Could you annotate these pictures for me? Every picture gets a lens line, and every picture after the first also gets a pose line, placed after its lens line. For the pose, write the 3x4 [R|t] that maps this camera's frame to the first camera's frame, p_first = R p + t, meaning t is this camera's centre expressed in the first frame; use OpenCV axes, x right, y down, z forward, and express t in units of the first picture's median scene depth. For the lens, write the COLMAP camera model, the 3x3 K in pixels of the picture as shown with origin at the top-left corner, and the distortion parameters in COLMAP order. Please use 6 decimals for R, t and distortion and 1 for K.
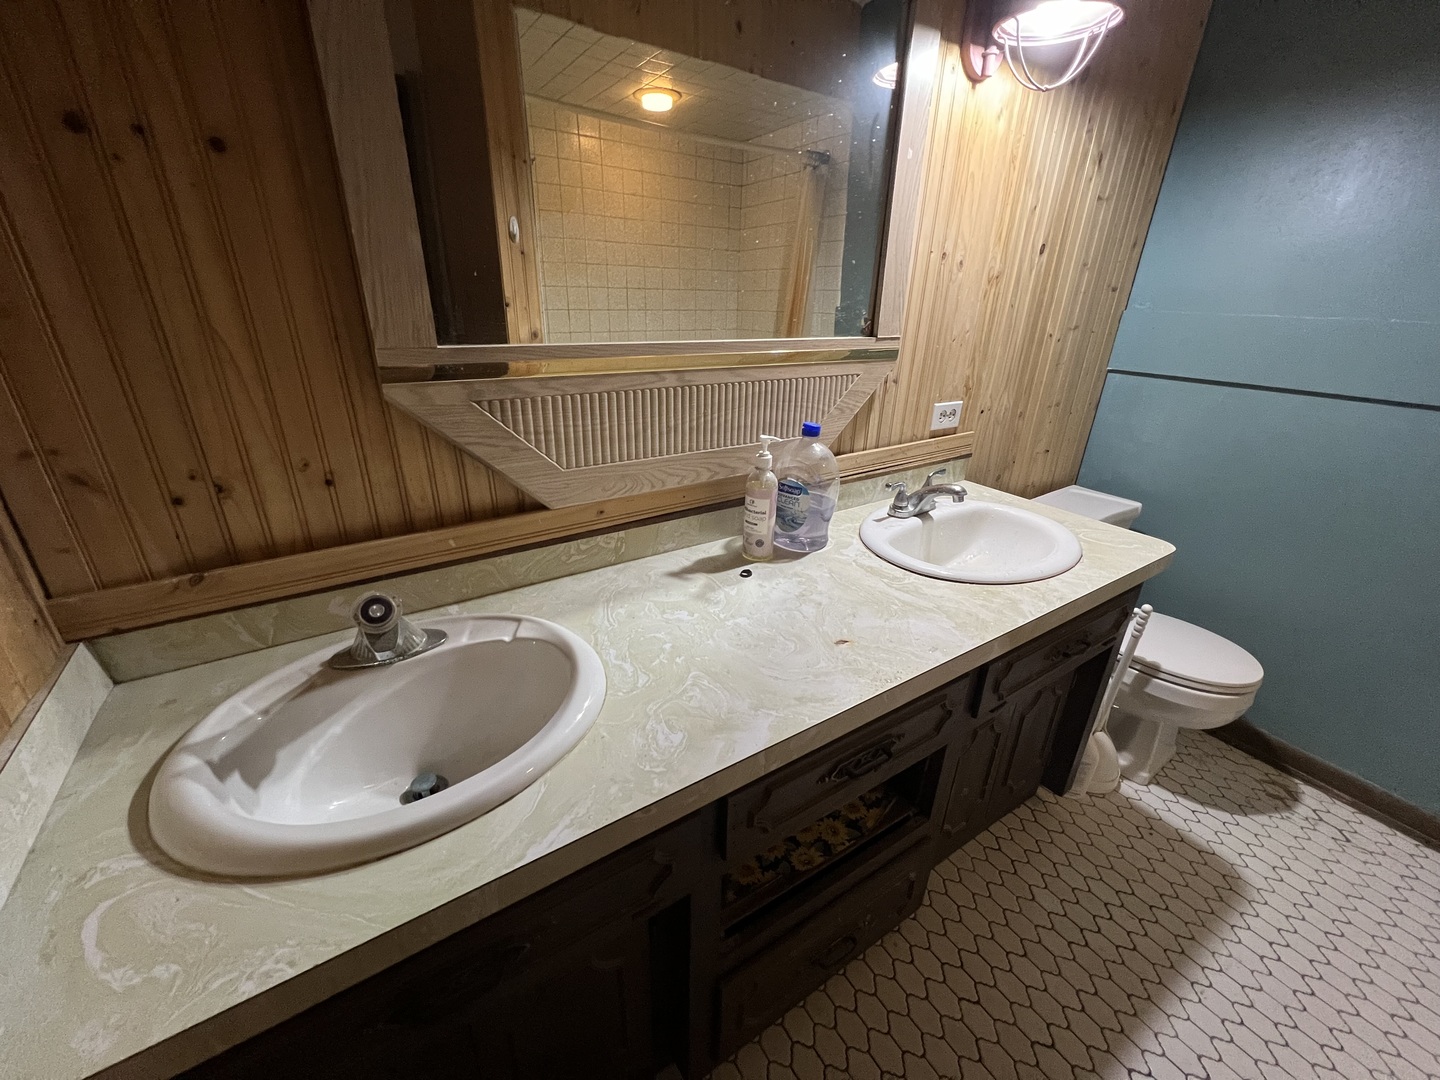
lens RADIAL K [[577.4, 0, 718.6], [0, 577.4, 538.1], [0, 0, 1]] dist [-0.001454, 0.001244]
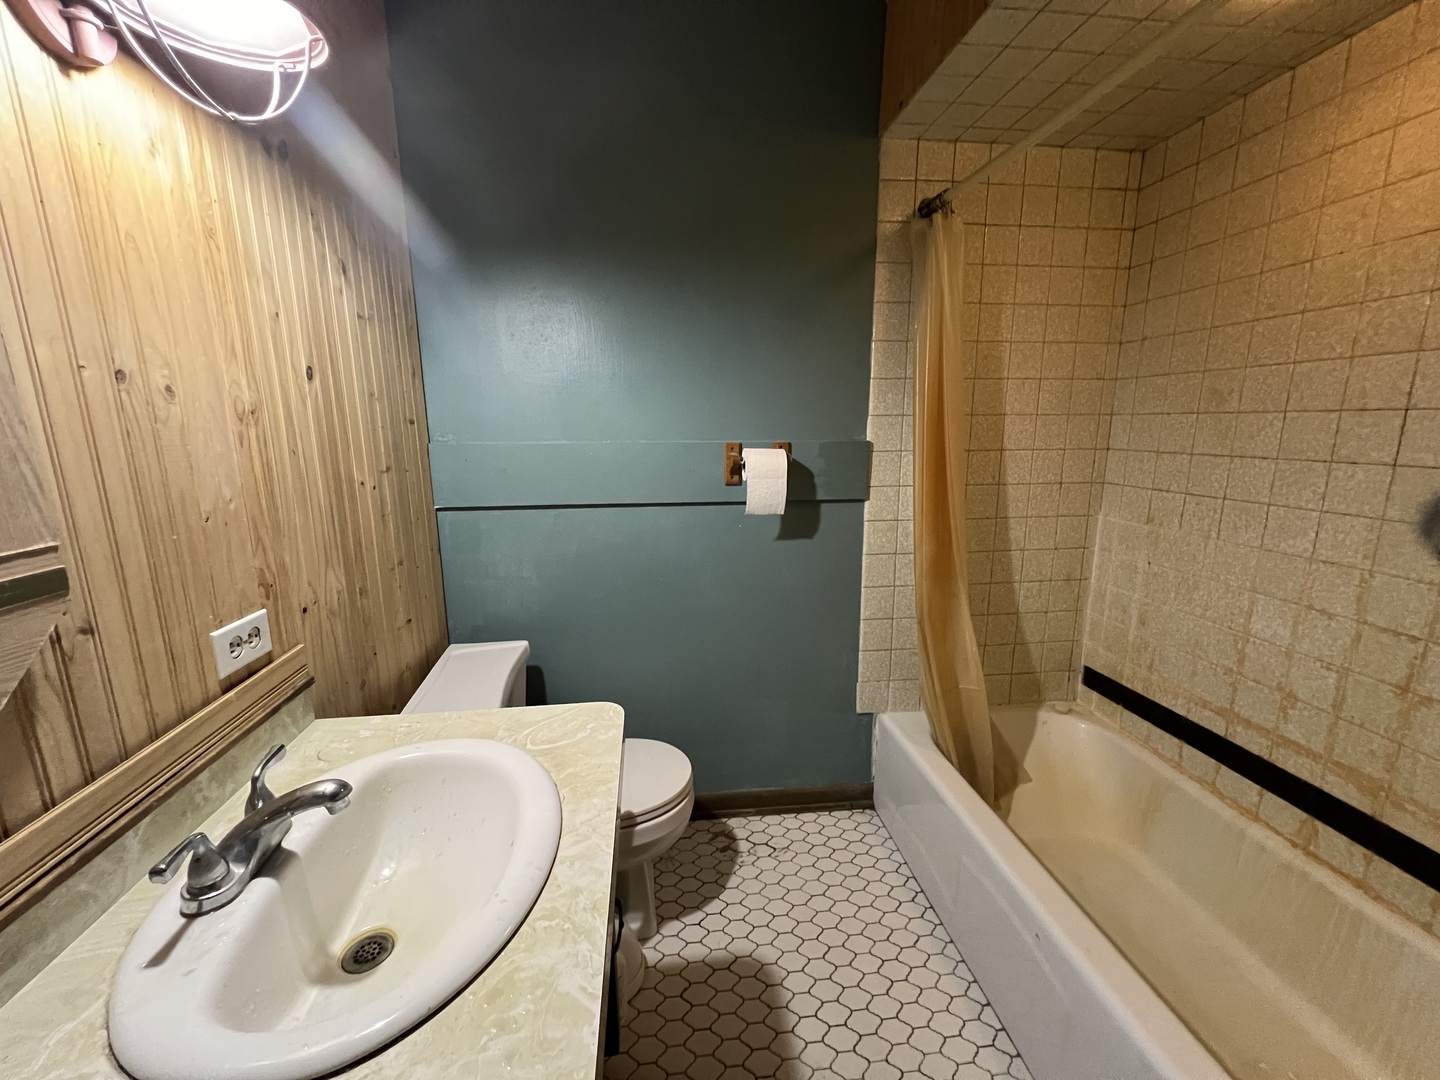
lens RADIAL K [[577.4, 0, 718.5], [0, 577.4, 537.2], [0, 0, 1]] dist [-0.001454, 0.001244]
pose [[0.445894, -0.202856, 0.871796, 0.134983], [0.370363, 0.928505, 0.026624, -0.154769], [-0.814868, 0.311010, 0.489146, 0.323073]]
